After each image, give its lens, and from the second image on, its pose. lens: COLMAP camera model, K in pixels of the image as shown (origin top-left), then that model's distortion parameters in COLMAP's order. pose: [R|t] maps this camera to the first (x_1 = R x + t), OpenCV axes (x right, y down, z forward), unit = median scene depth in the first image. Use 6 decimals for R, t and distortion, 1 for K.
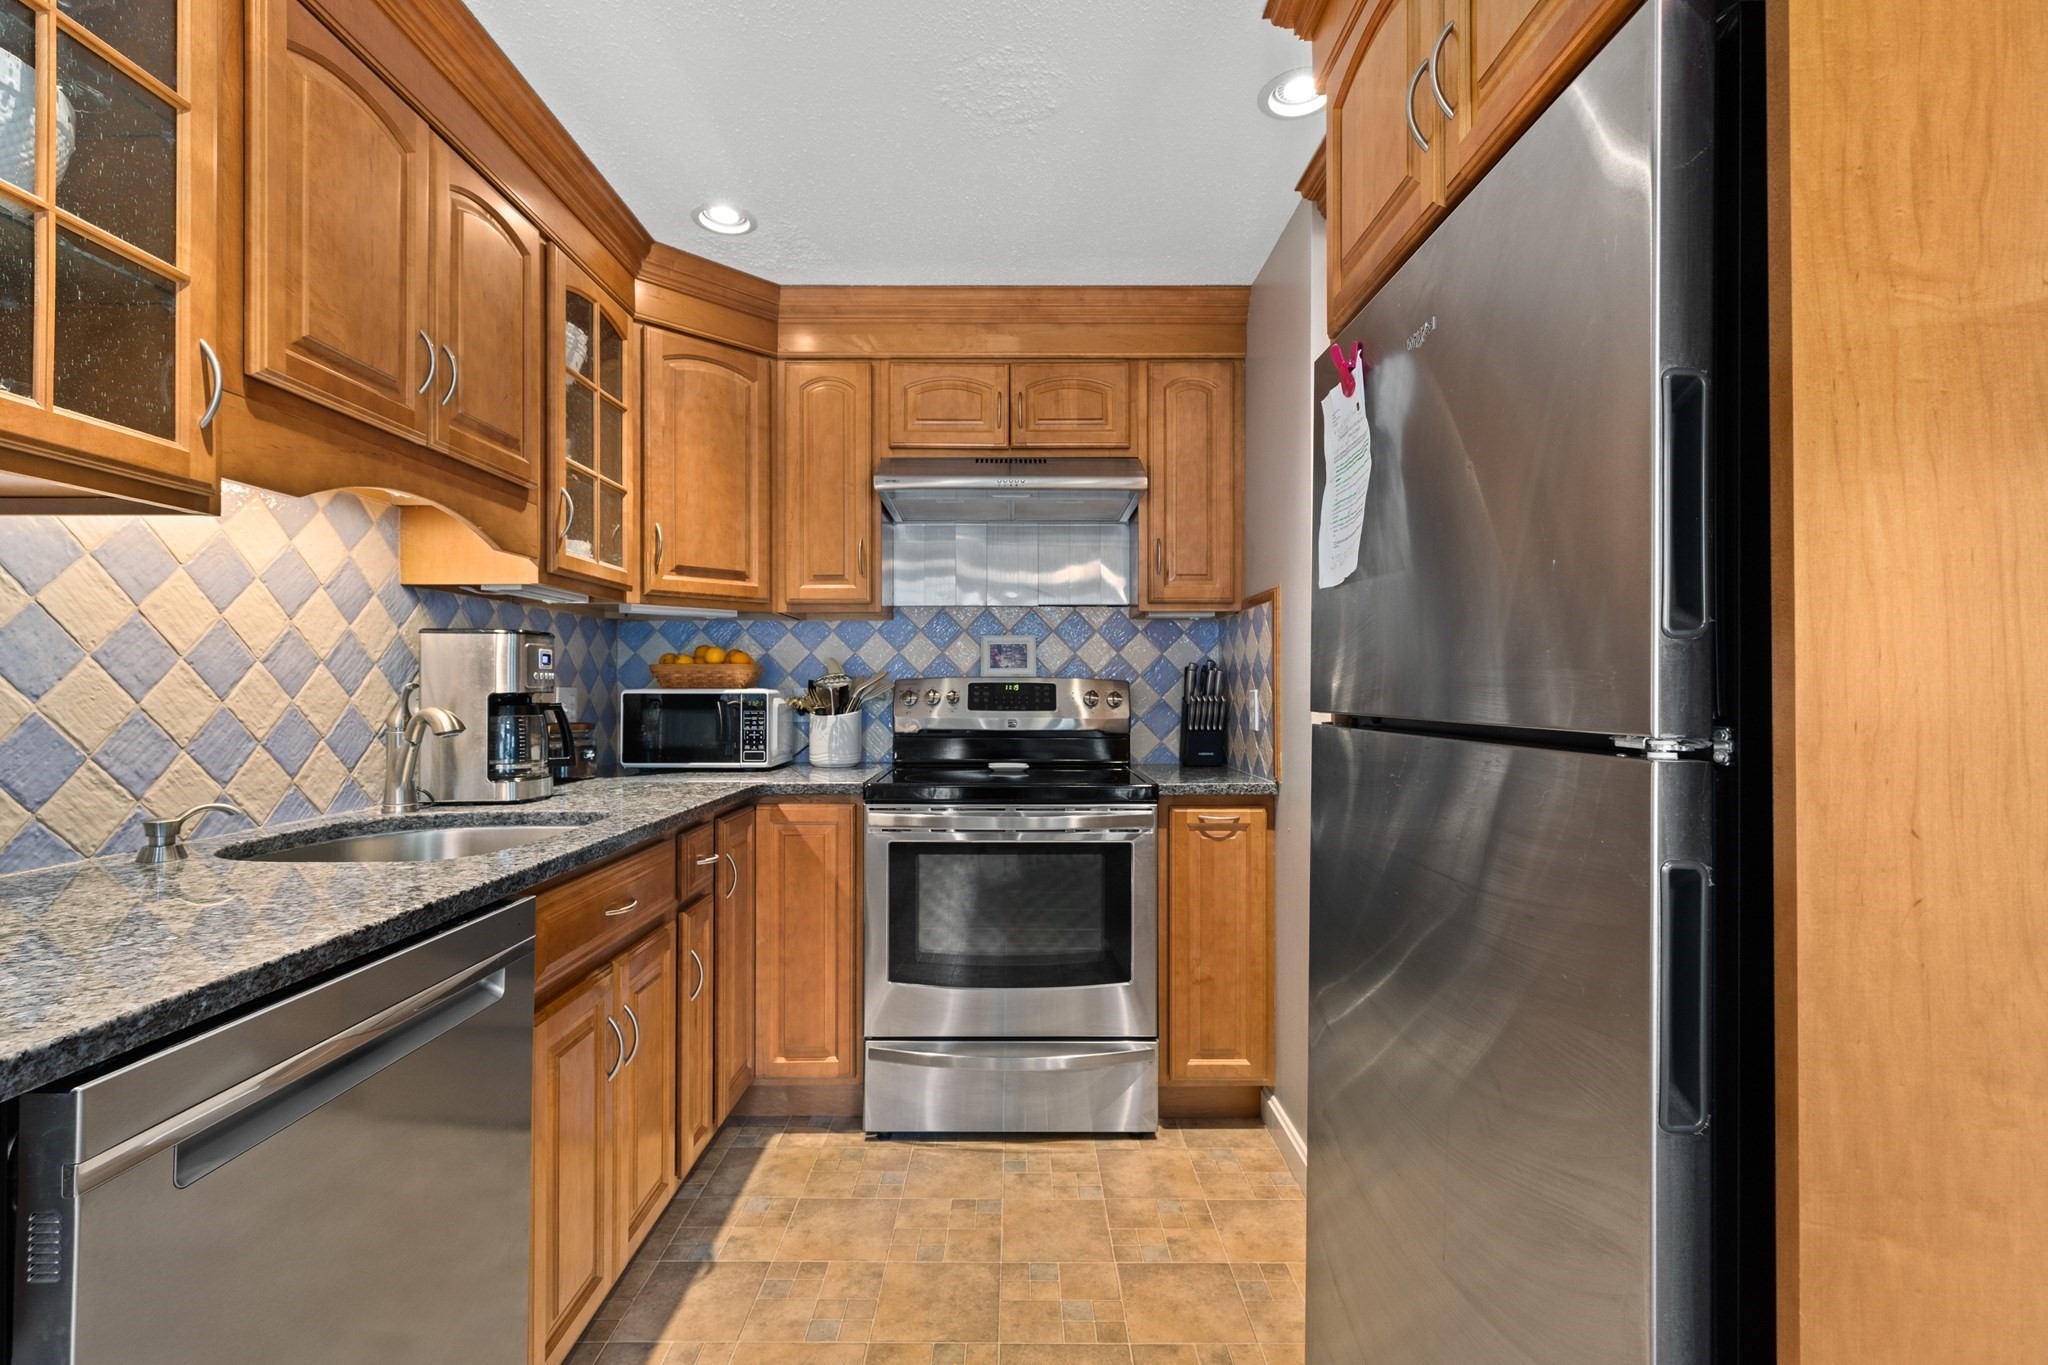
lens RADIAL K [[913.5, 0, 1024.0], [0, 913.5, 682.5], [0, 0, 1]] dist [0.004094, -0.001149]
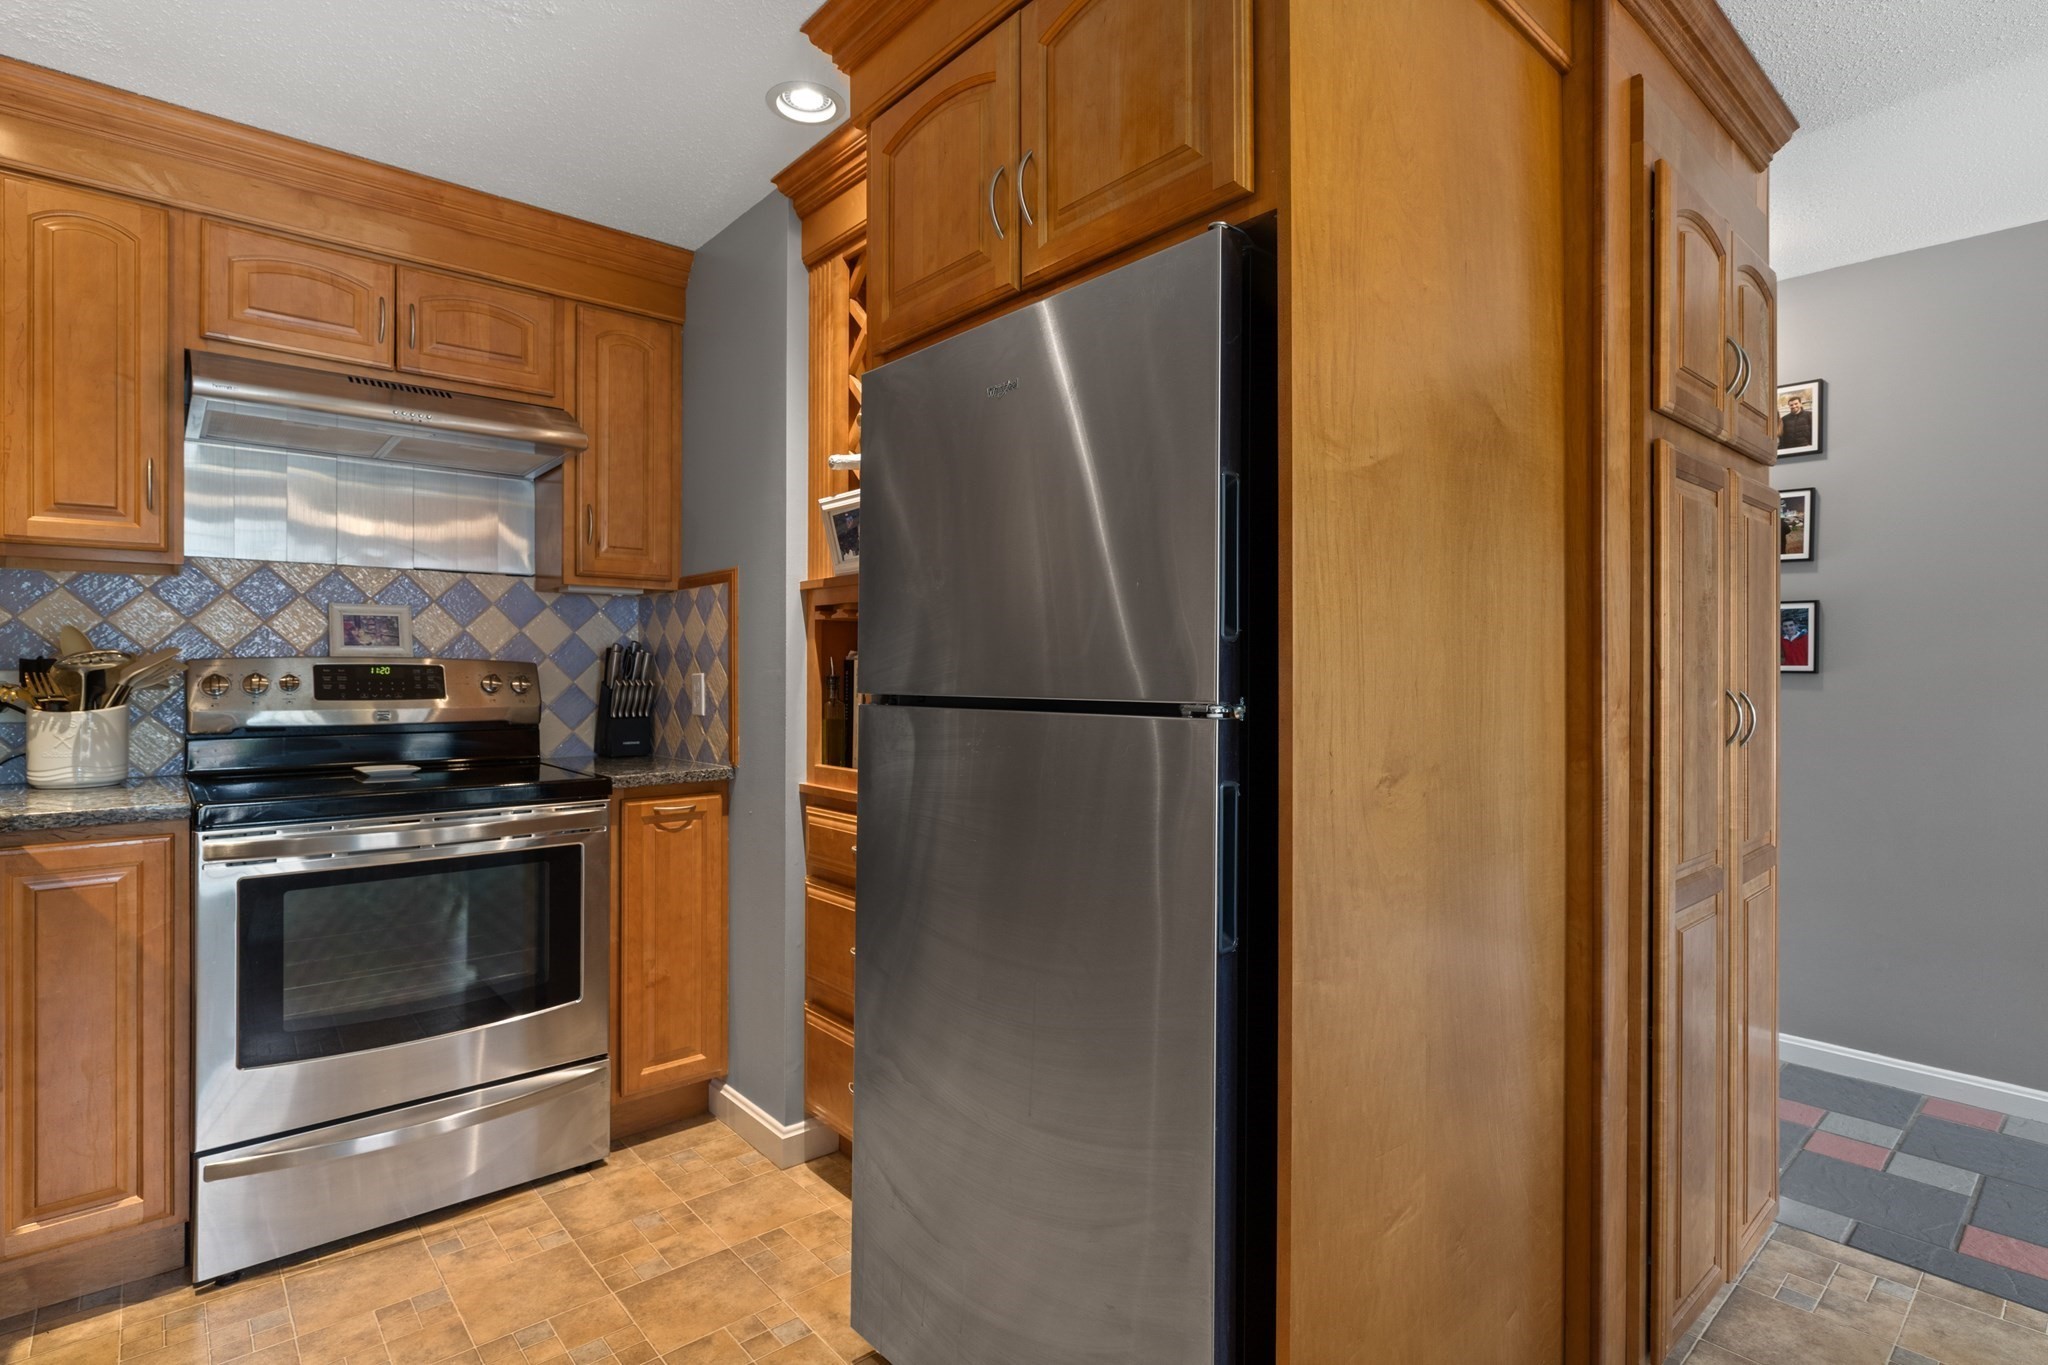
lens RADIAL K [[995.2, 0, 1025.4], [0, 995.2, 673.3], [0, 0, 1]] dist [-0.003188, 0.000883]
pose [[0.756810, -0.000845, 0.653635, -0.188931], [-0.004753, 0.999966, 0.006797, -0.000802], [-0.653618, -0.008251, 0.756780, -0.021092]]
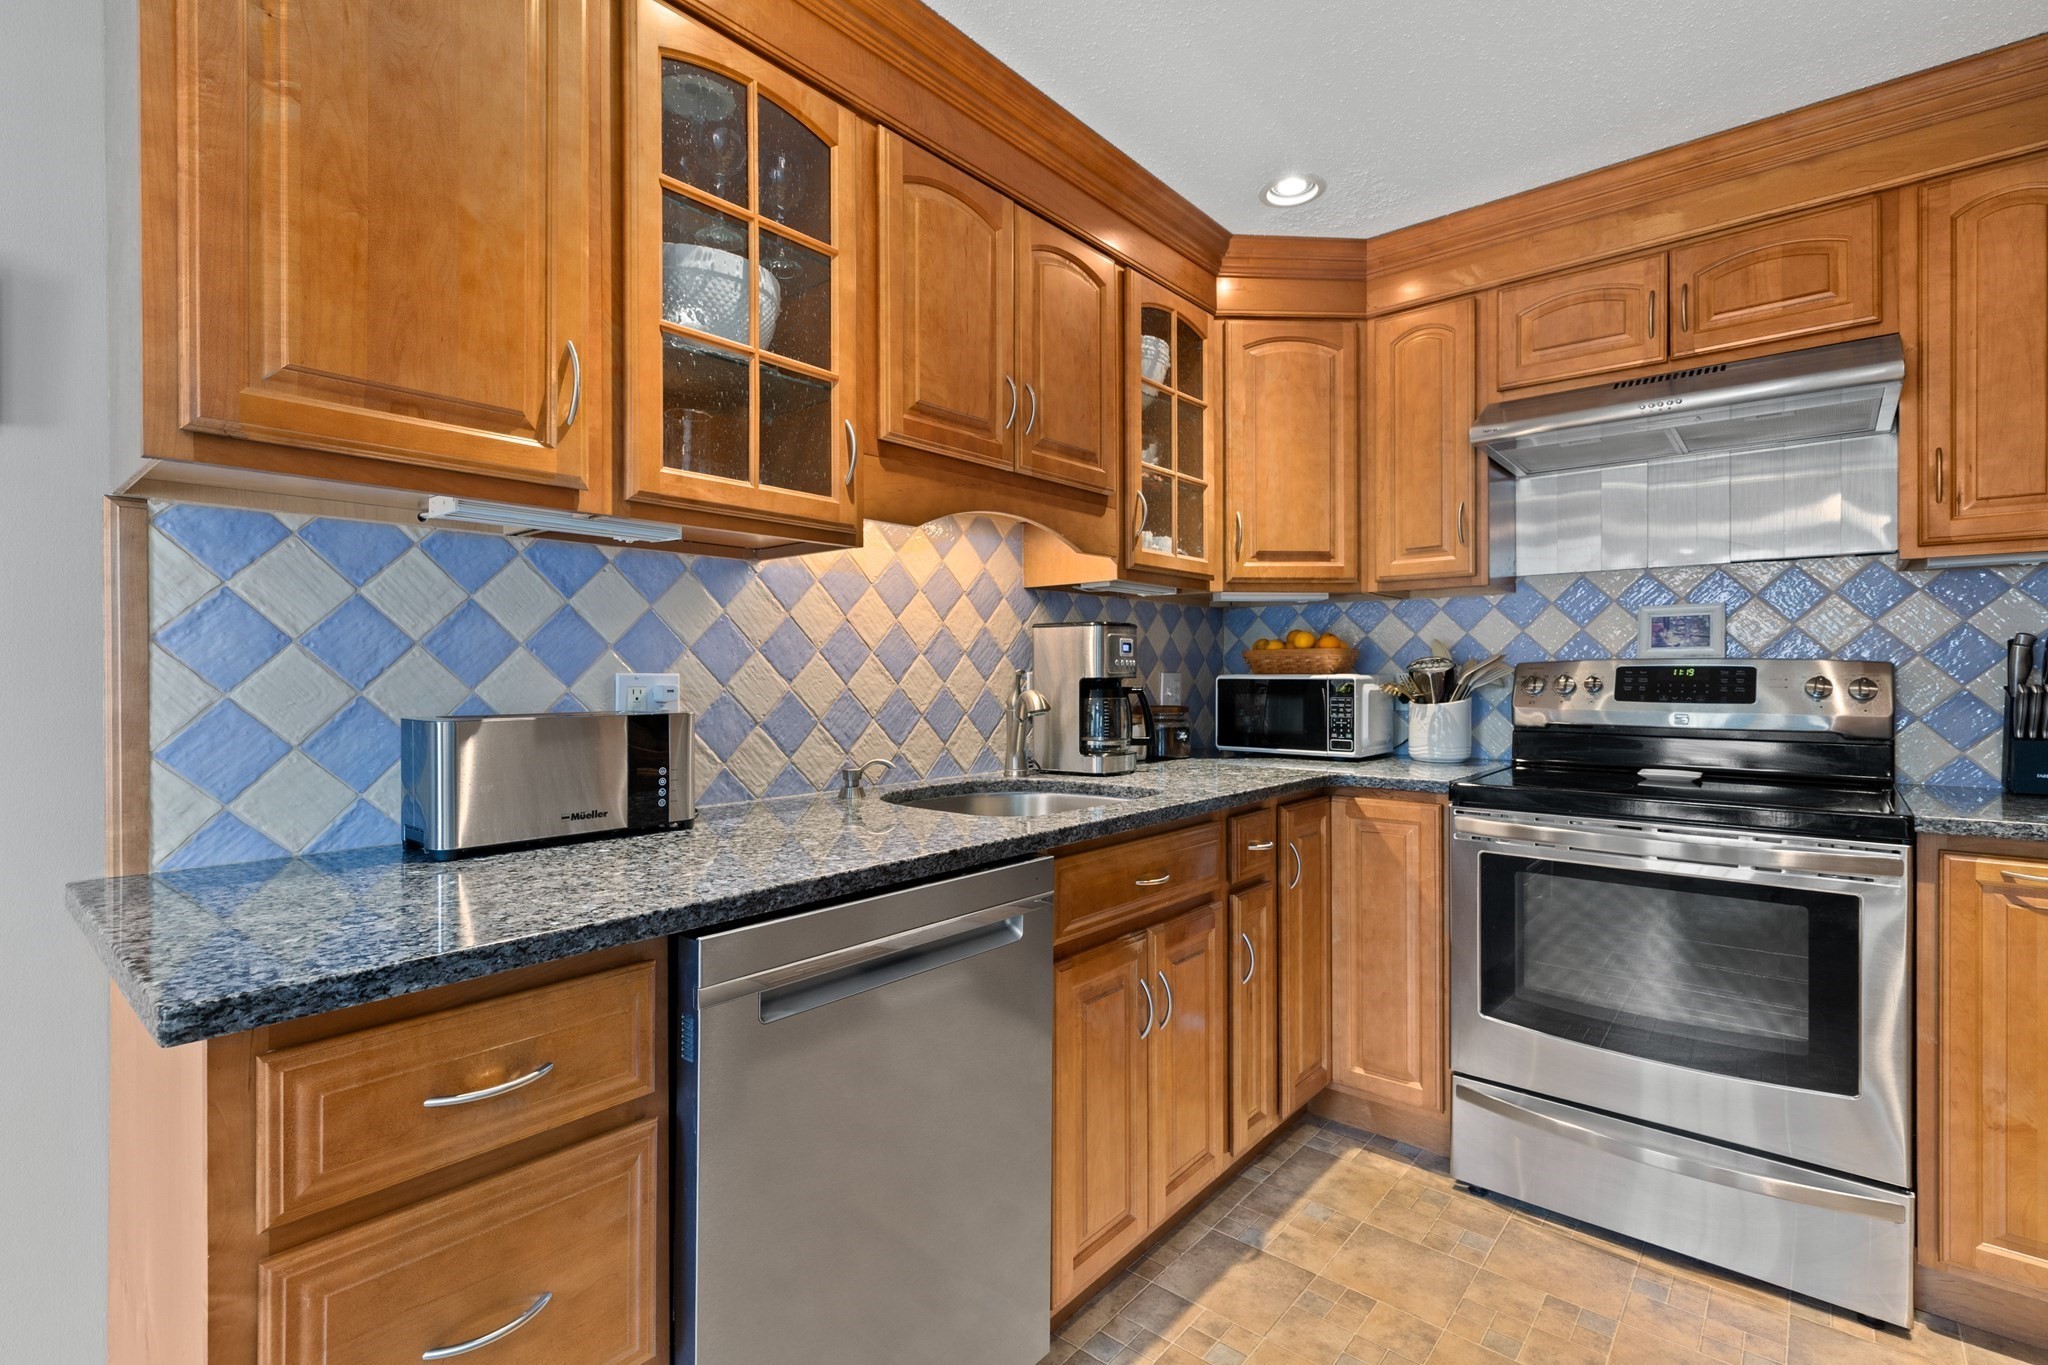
lens RADIAL K [[942.0, 0, 1022.8], [0, 942.0, 676.8], [0, 0, 1]] dist [0.003867, -0.001245]
pose [[0.756631, 0.000922, -0.653842, 0.104996], [0.005311, 0.999957, 0.007556, 0.000456], [0.653821, -0.009190, 0.756594, 0.047425]]
